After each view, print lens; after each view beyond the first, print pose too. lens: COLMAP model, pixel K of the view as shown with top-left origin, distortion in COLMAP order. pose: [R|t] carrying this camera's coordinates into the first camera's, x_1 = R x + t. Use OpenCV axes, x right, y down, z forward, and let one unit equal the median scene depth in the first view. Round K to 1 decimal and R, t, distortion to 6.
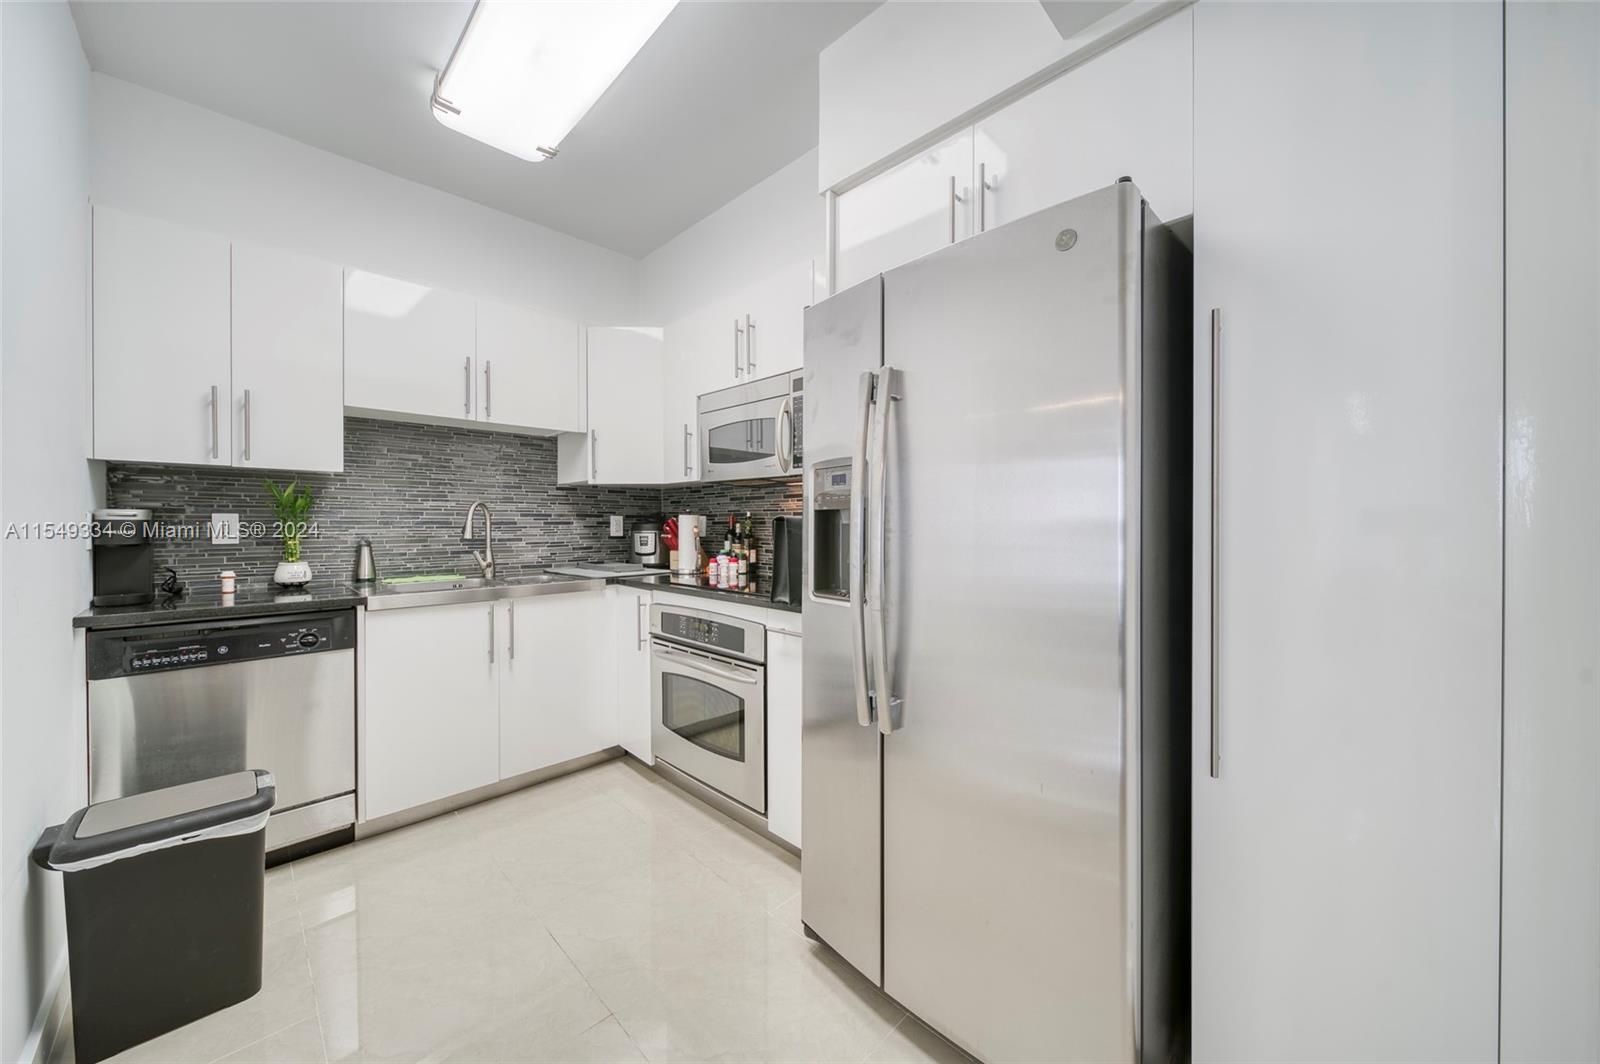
lens RADIAL K [[568.8, 0, 791.2], [0, 568.8, 526.5], [0, 0, 1]] dist [-0.002150, -0.000263]
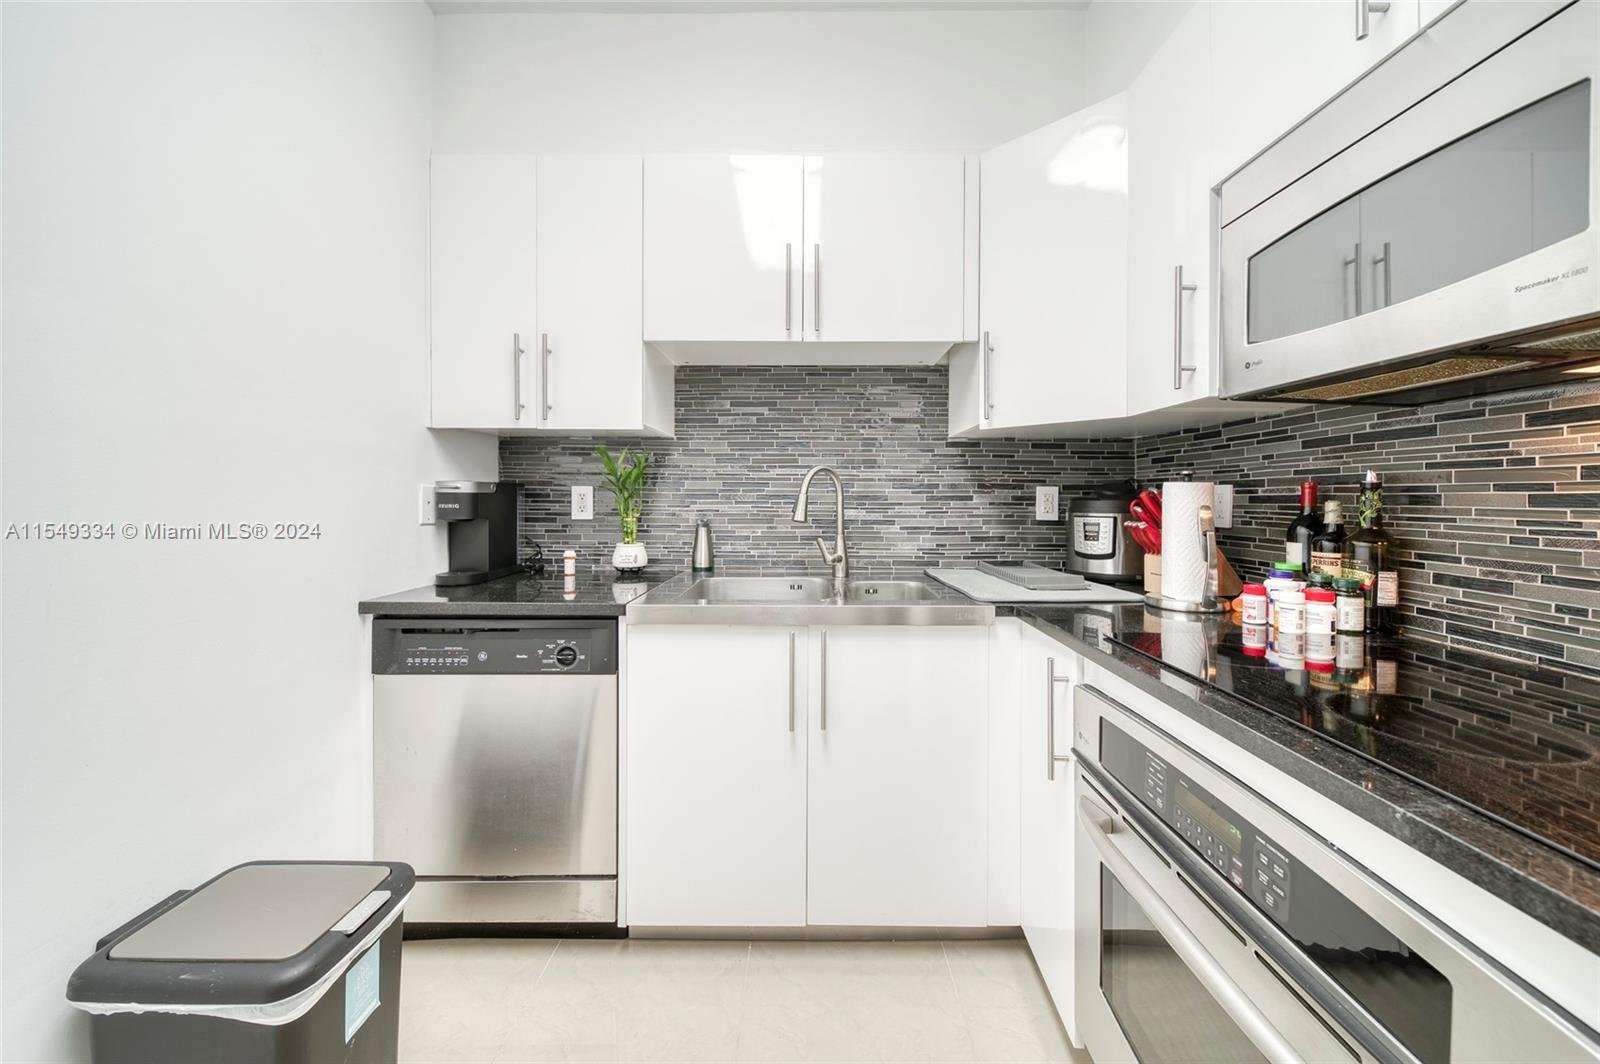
lens RADIAL K [[569.7, 0, 807.3], [0, 569.7, 502.1], [0, 0, 1]] dist [-0.000434, -0.000124]
pose [[0.708321, 0.009659, -0.705824, -0.073742], [-0.008632, 0.999950, 0.005021, -0.003495], [0.705838, 0.002536, 0.708369, 0.464458]]
